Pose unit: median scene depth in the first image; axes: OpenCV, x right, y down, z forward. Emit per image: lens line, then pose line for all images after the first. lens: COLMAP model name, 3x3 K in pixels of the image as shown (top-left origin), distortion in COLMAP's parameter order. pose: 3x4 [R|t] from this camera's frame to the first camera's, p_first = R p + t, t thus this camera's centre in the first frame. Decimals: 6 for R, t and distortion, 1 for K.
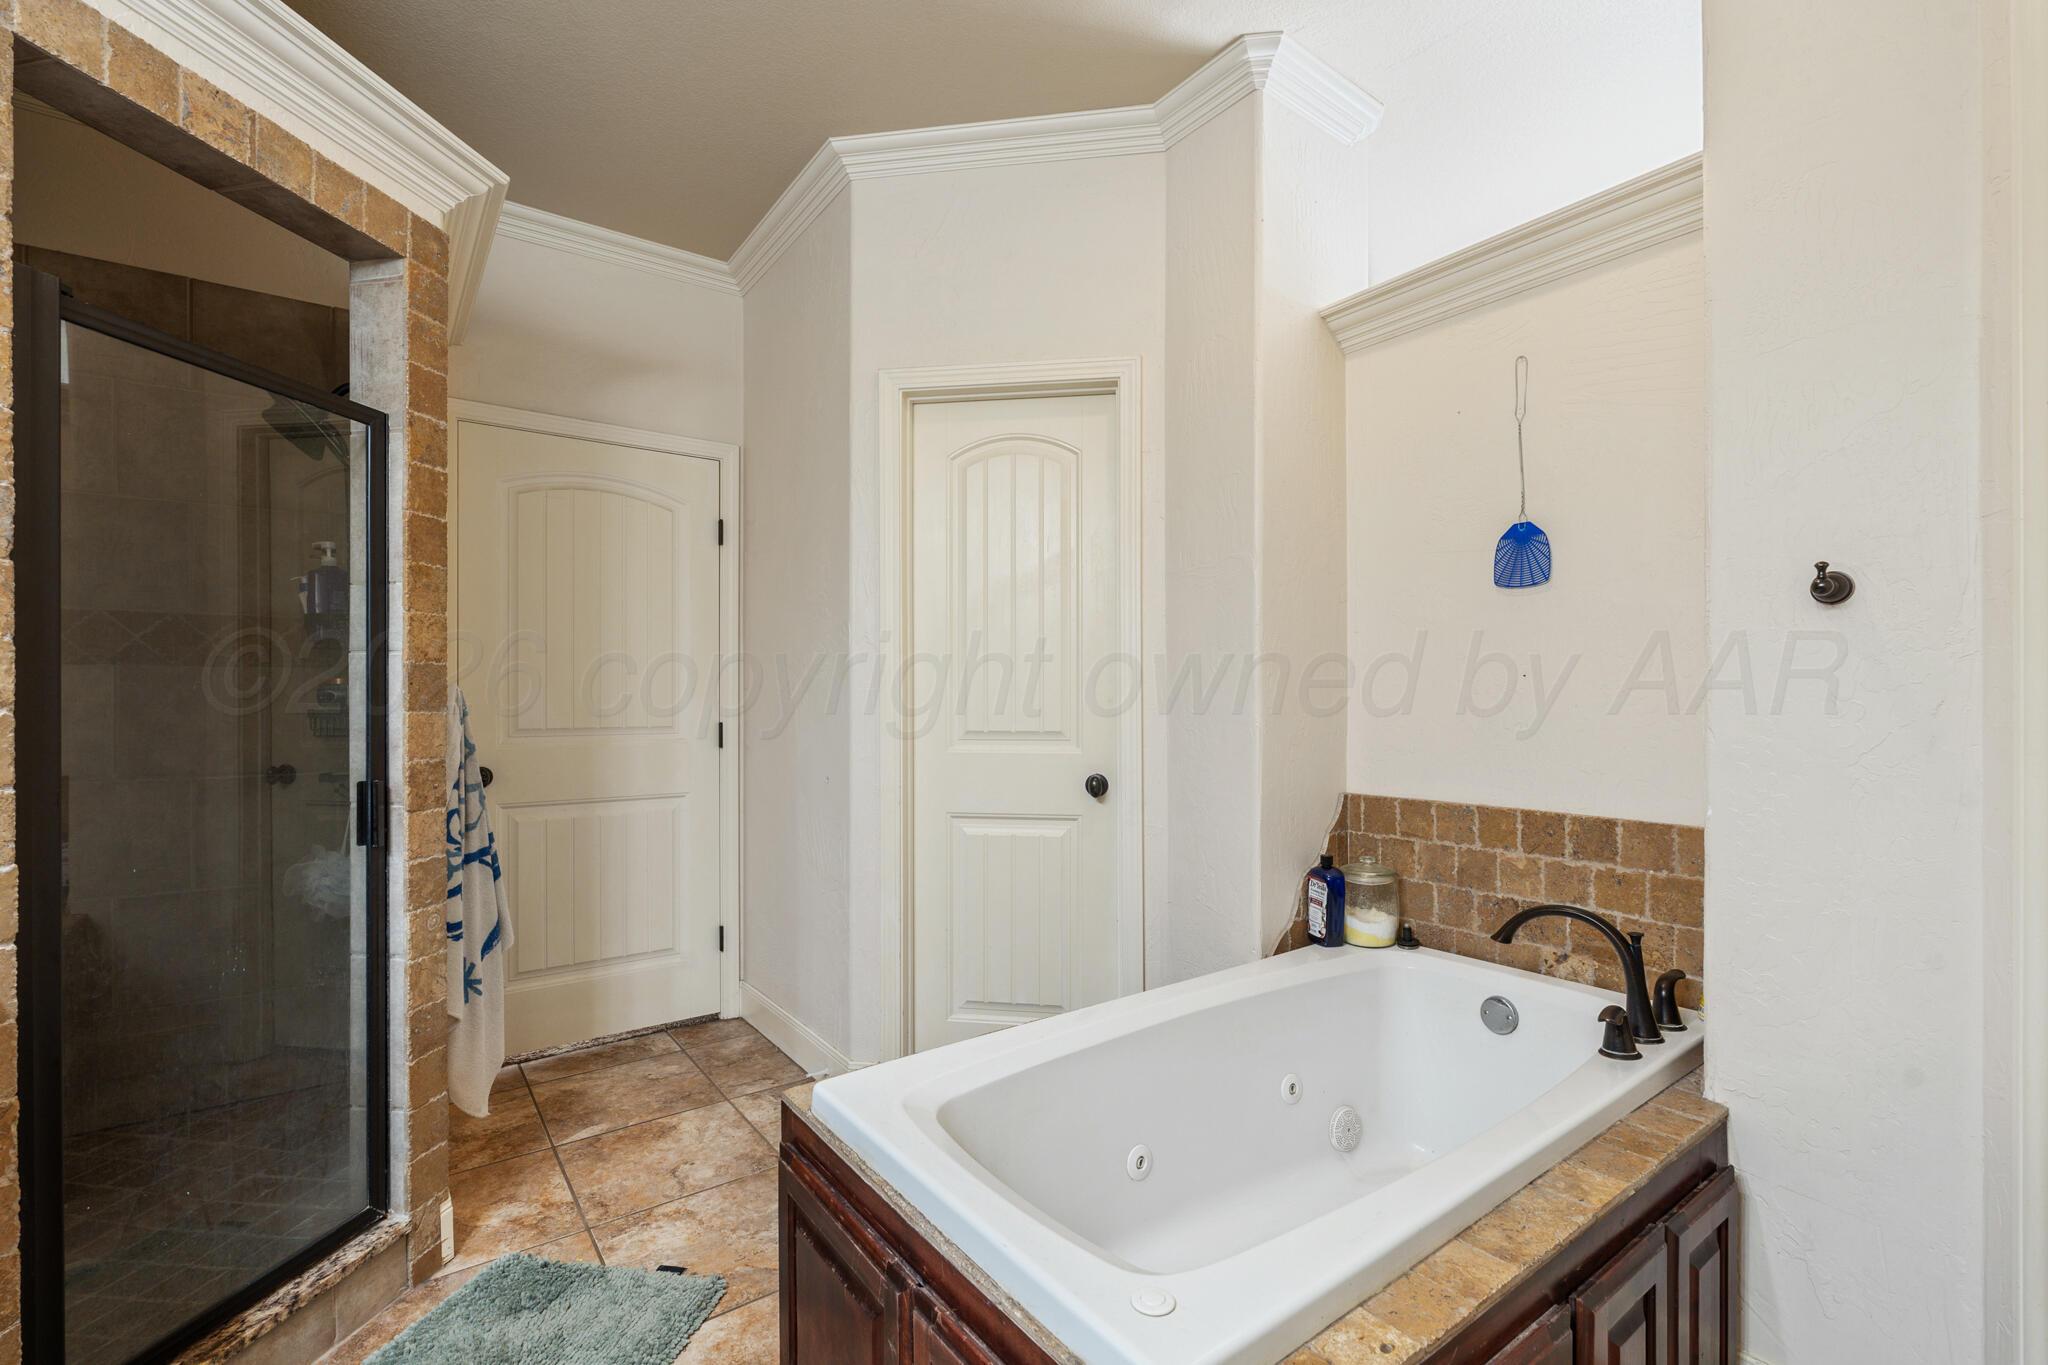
lens RADIAL K [[901.0, 0, 1023.2], [0, 901.0, 697.6], [0, 0, 1]] dist [-0.001541, 0.000144]
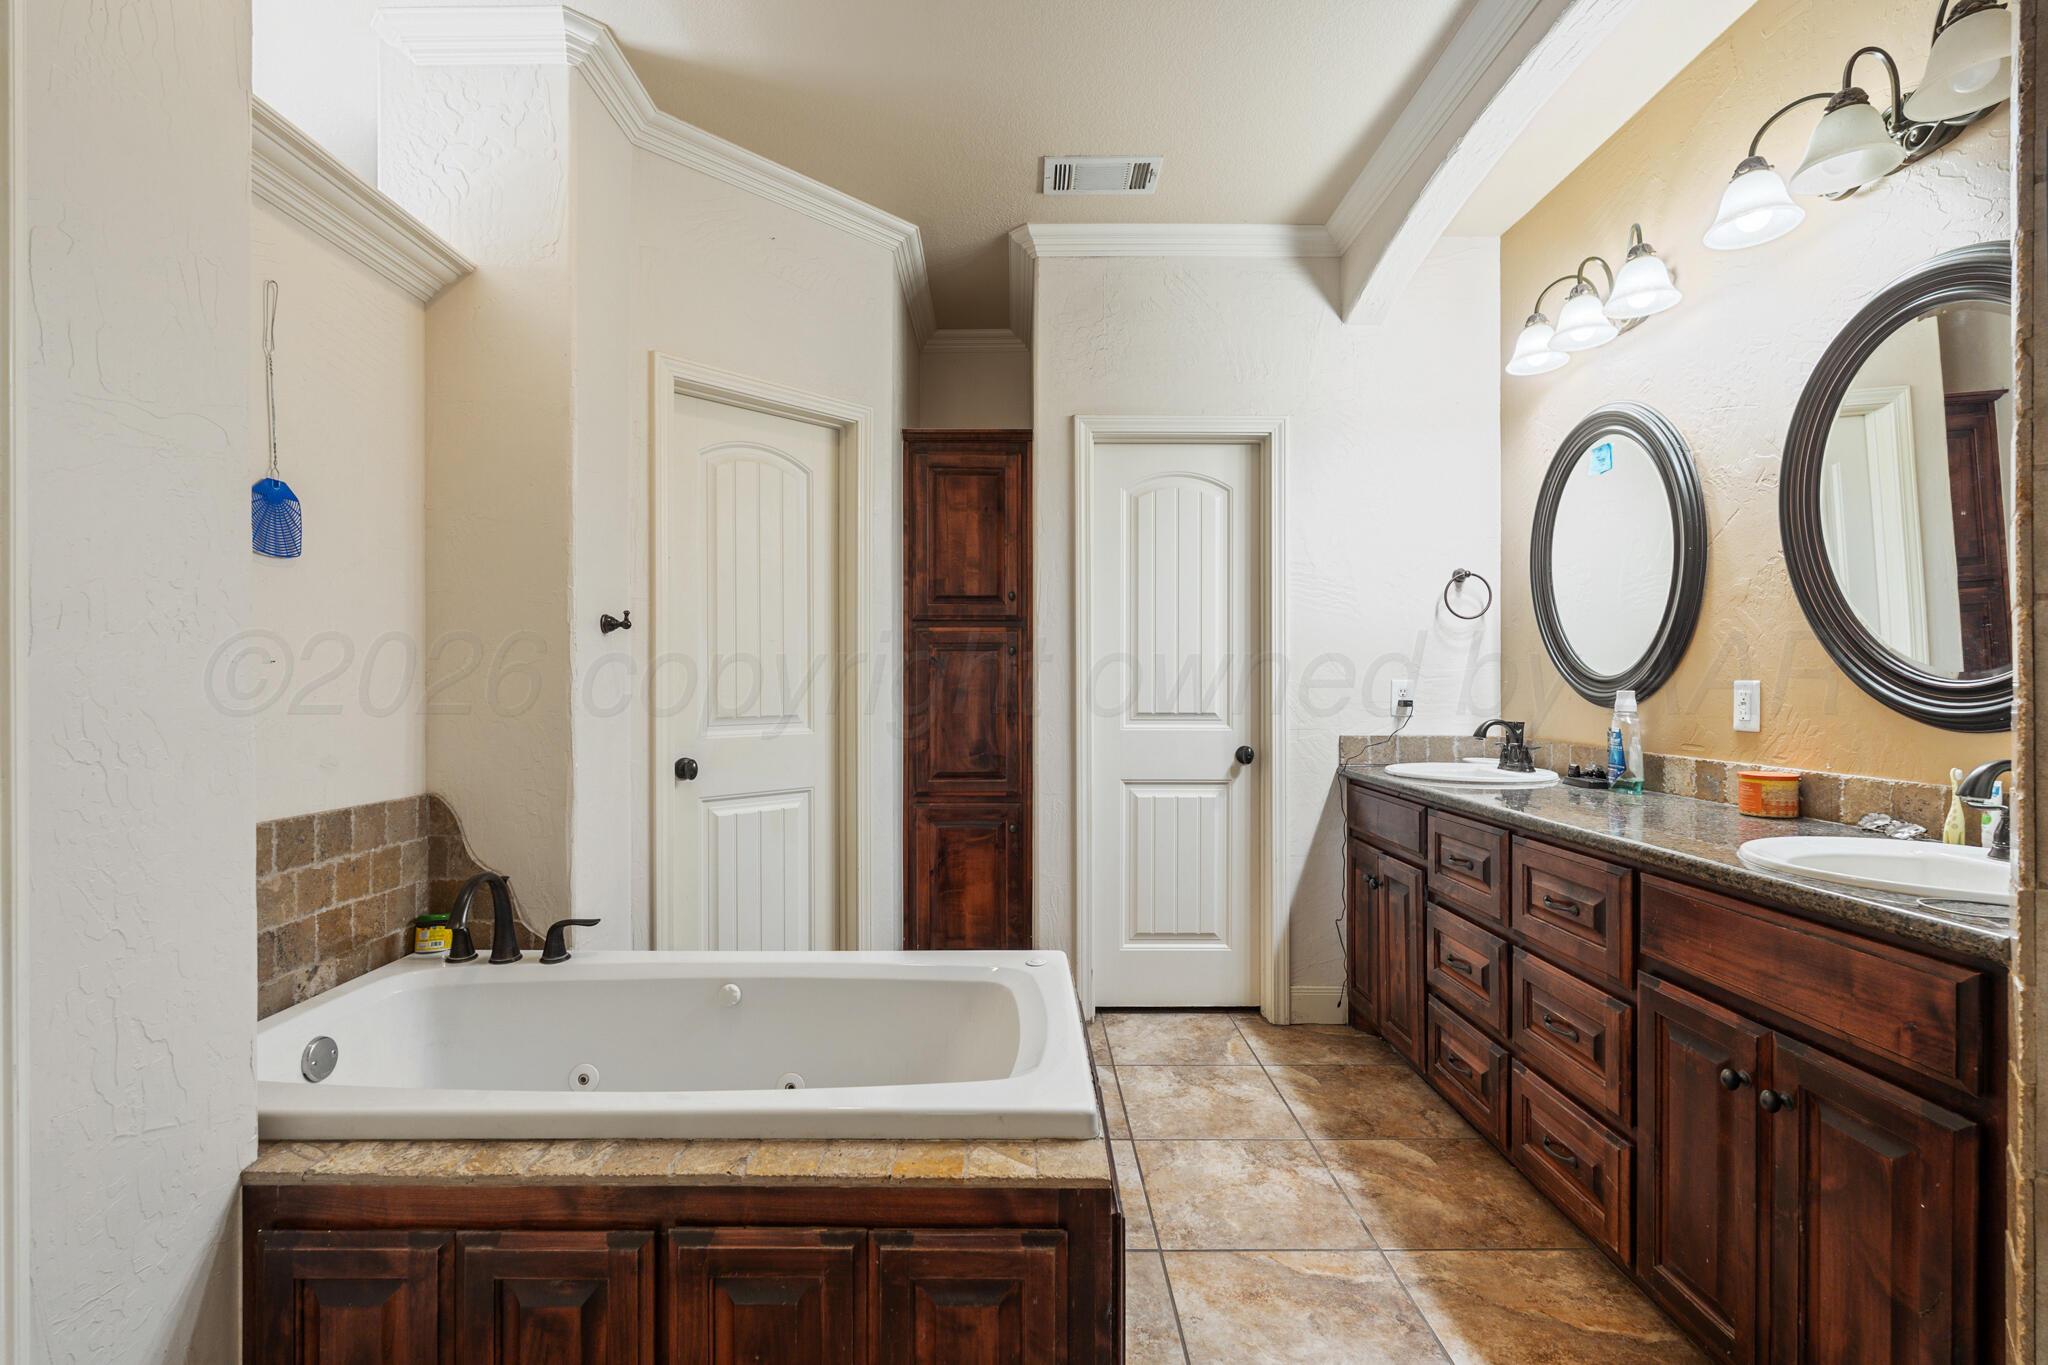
lens RADIAL K [[901.0, 0, 1023.2], [0, 901.0, 697.6], [0, 0, 1]] dist [-0.001541, 0.000144]
pose [[-0.808265, -0.004931, 0.588799, -0.546085], [0.002841, 0.999921, 0.012274, 0.000878], [-0.588813, 0.011594, -0.808186, 1.373327]]
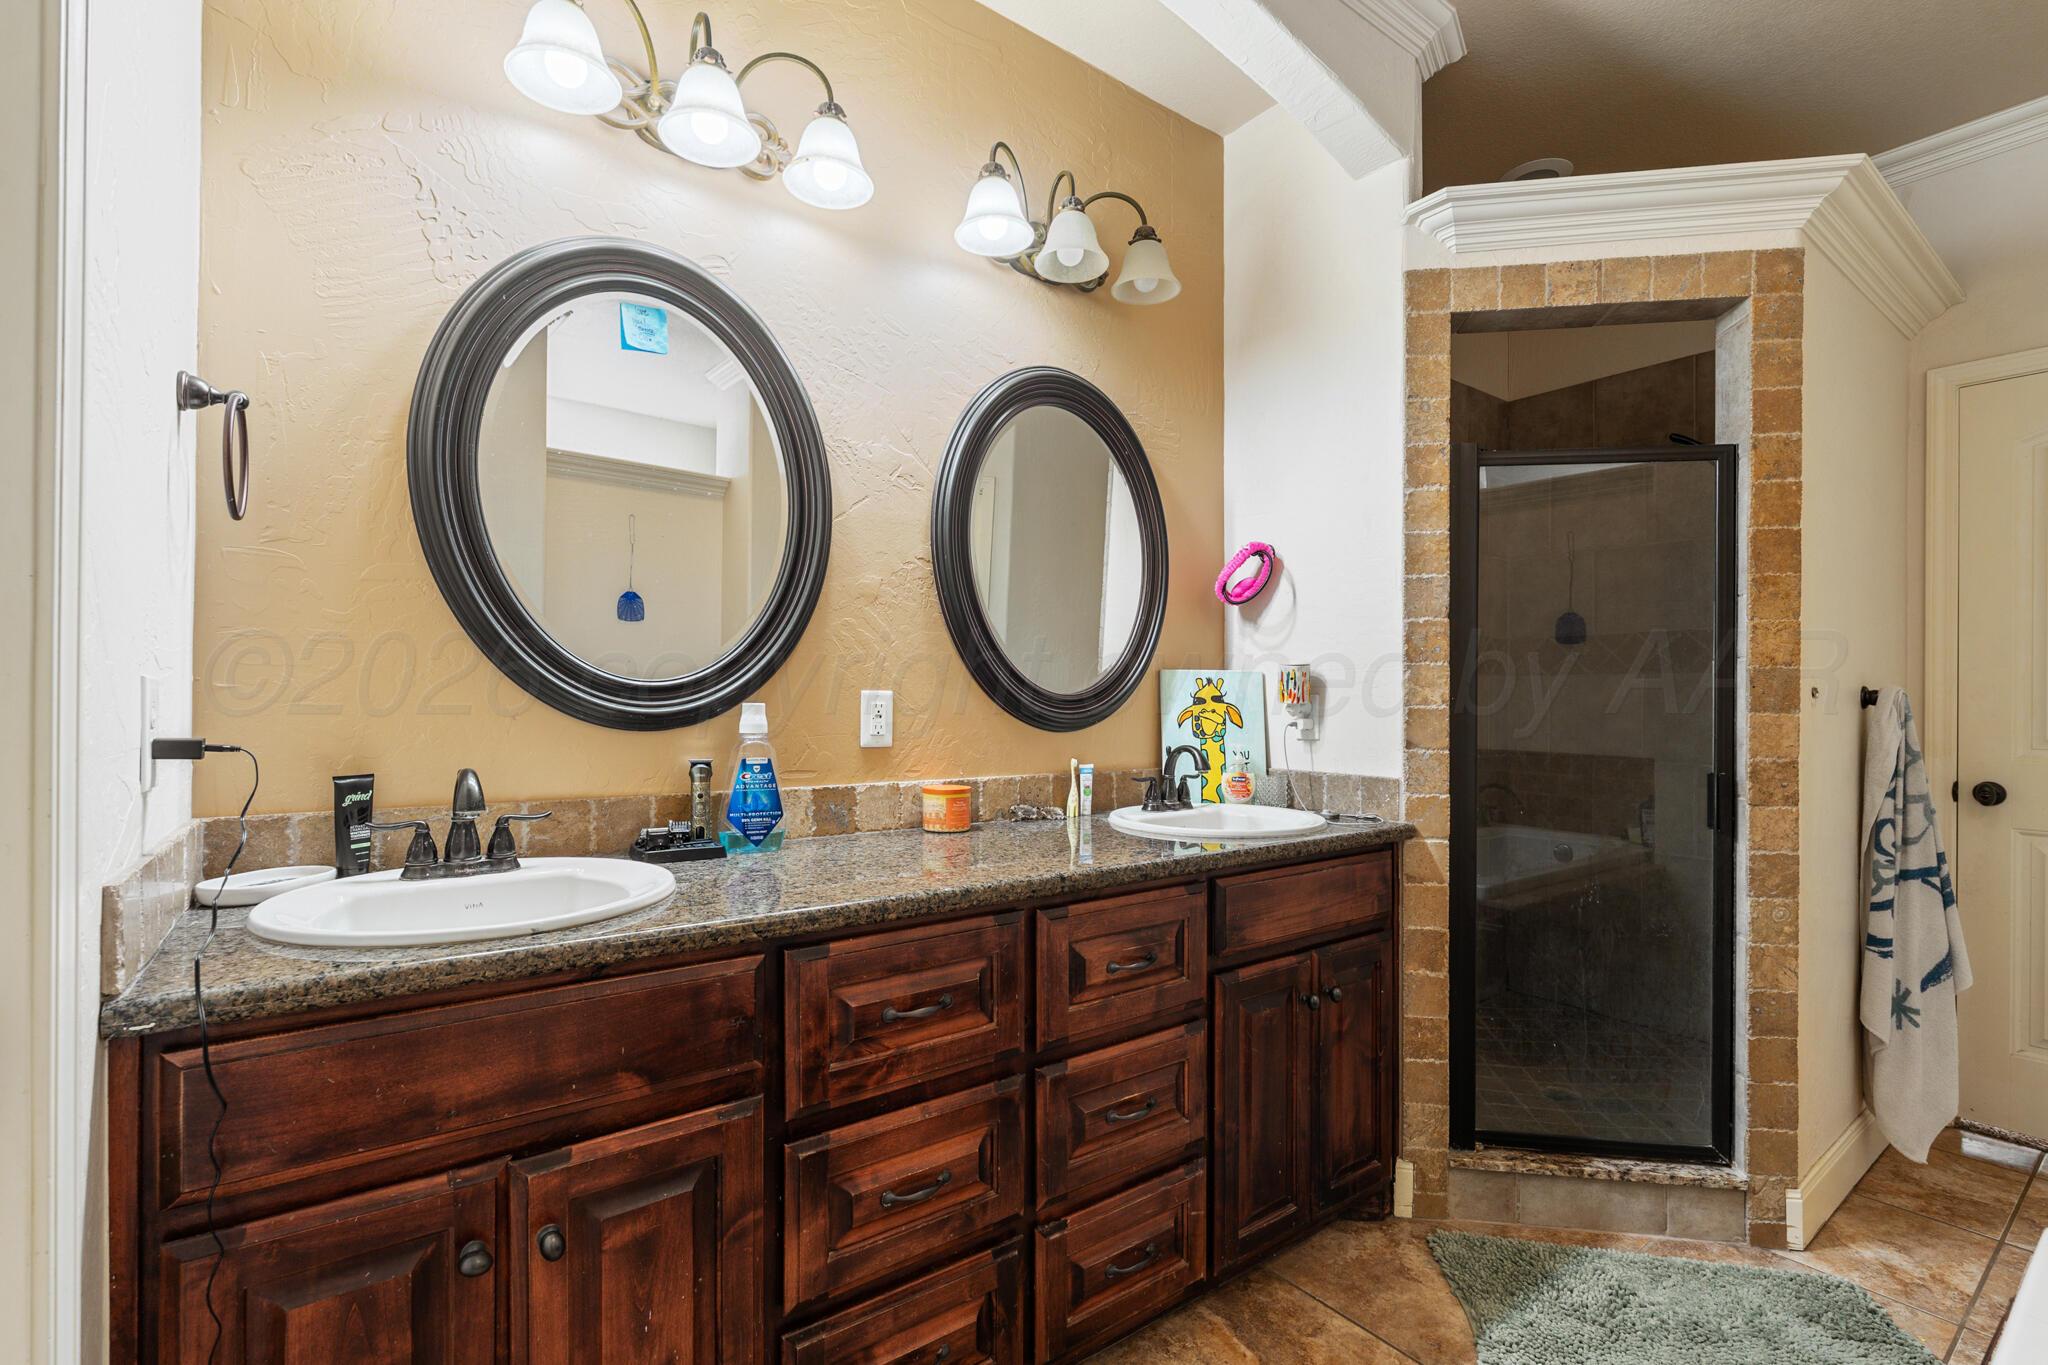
lens RADIAL K [[901.0, 0, 1023.2], [0, 901.0, 697.6], [0, 0, 1]] dist [-0.001541, 0.000144]
pose [[0.003895, 0.003844, -0.999985, 0.383280], [-0.006359, 0.999972, 0.003819, -0.001199], [0.999972, 0.006344, 0.003920, 0.112799]]
